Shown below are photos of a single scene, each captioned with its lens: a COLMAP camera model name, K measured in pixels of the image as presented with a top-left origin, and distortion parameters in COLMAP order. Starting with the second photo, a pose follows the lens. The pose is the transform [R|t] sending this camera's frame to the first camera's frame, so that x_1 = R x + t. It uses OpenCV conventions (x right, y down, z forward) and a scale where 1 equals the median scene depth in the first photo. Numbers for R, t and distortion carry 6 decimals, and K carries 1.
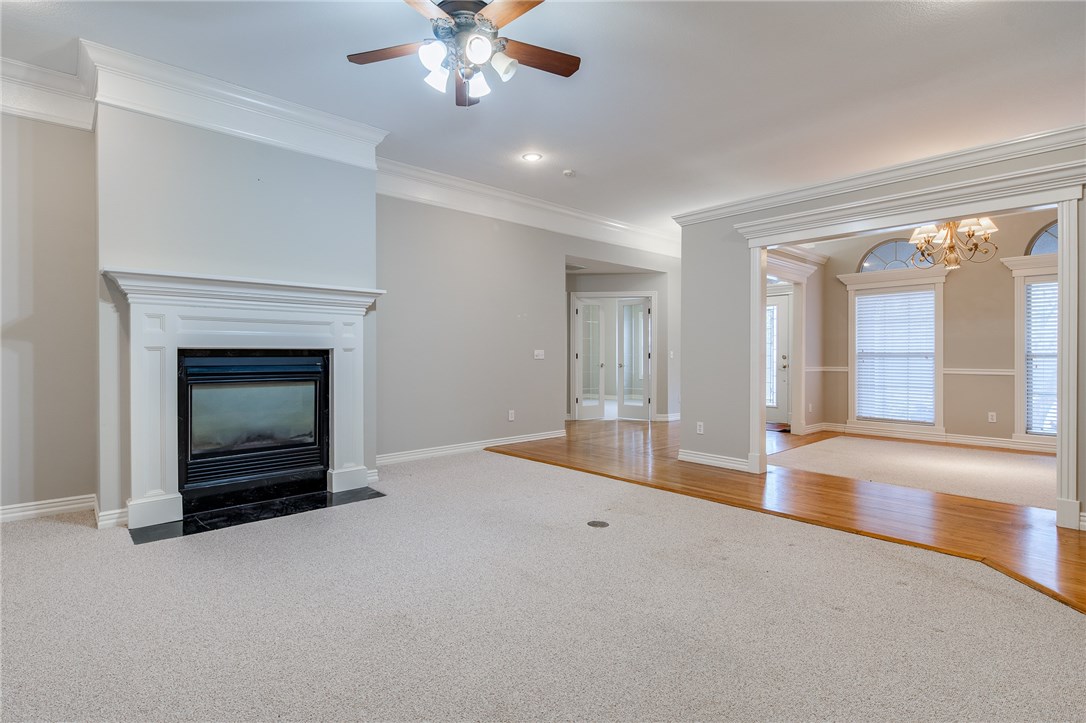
lens RADIAL K [[537.5, 0, 544.8], [0, 537.5, 355.8], [0, 0, 1]] dist [0.021193, -0.005231]
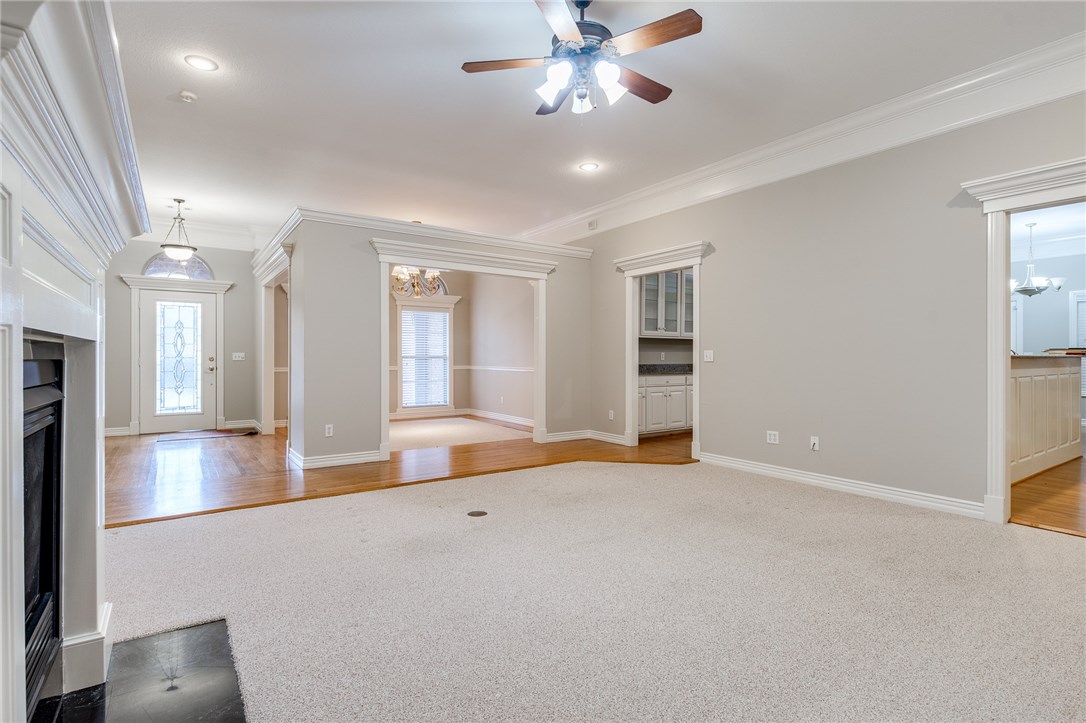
lens RADIAL K [[537.5, 0, 524.1], [0, 537.5, 358.5], [0, 0, 1]] dist [0.021193, -0.005231]
pose [[0.157297, -0.004950, 0.987539, -0.499285], [0.002803, 0.999986, 0.004566, -0.001658], [-0.987547, 0.002050, 0.157309, 0.385530]]
